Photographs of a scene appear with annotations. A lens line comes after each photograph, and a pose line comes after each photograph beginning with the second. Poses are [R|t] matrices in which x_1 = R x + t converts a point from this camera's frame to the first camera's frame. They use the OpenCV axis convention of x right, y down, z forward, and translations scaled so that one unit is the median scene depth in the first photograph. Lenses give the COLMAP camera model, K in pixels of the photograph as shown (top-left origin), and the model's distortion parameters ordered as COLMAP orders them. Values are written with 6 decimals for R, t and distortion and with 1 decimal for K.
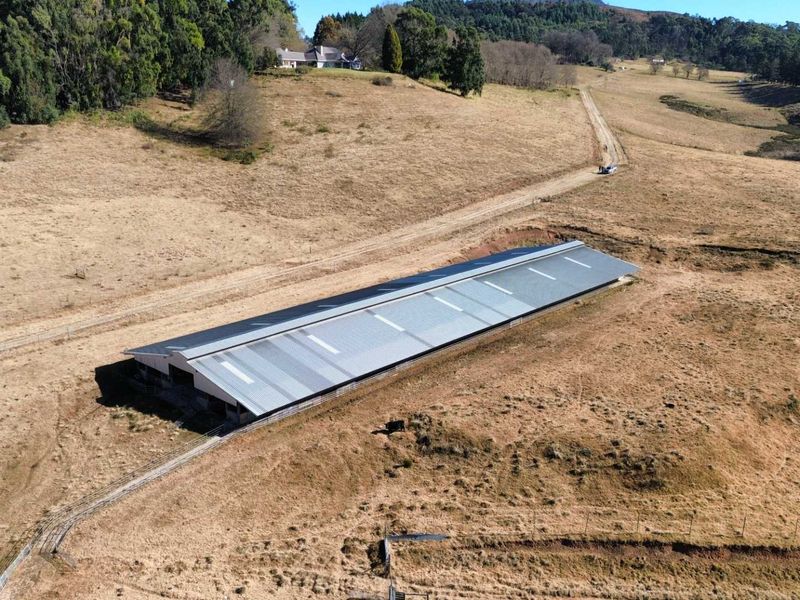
lens RADIAL K [[712.1, 0, 380.4], [0, 712.1, 300.4], [0, 0, 1]] dist [0.079785, -0.136137]
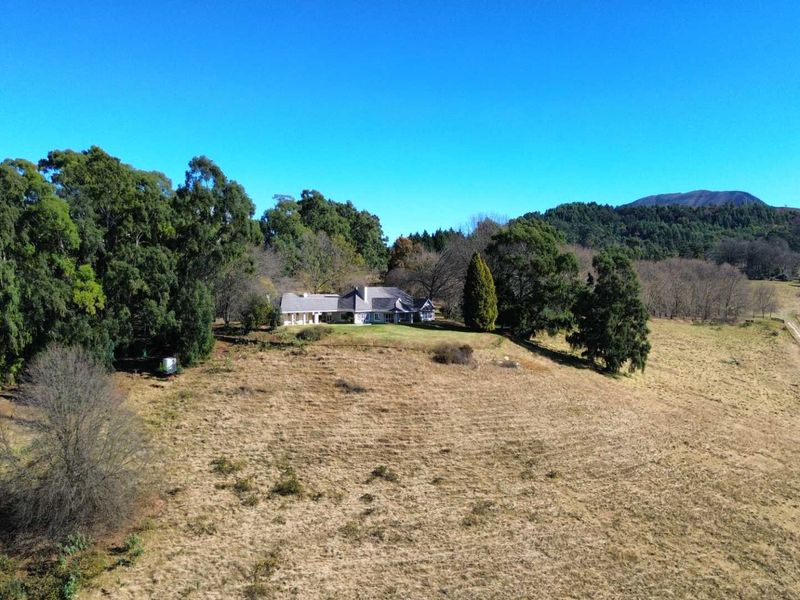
lens RADIAL K [[754.7, 0, 400.0], [0, 754.7, 300.0], [0, 0, 1]] dist [0.081785, -0.089437]
pose [[0.985932, -0.005118, -0.167071, 0.054408], [-0.040707, 0.962084, -0.269697, -0.175688], [0.162117, 0.272704, 0.948341, 0.408740]]
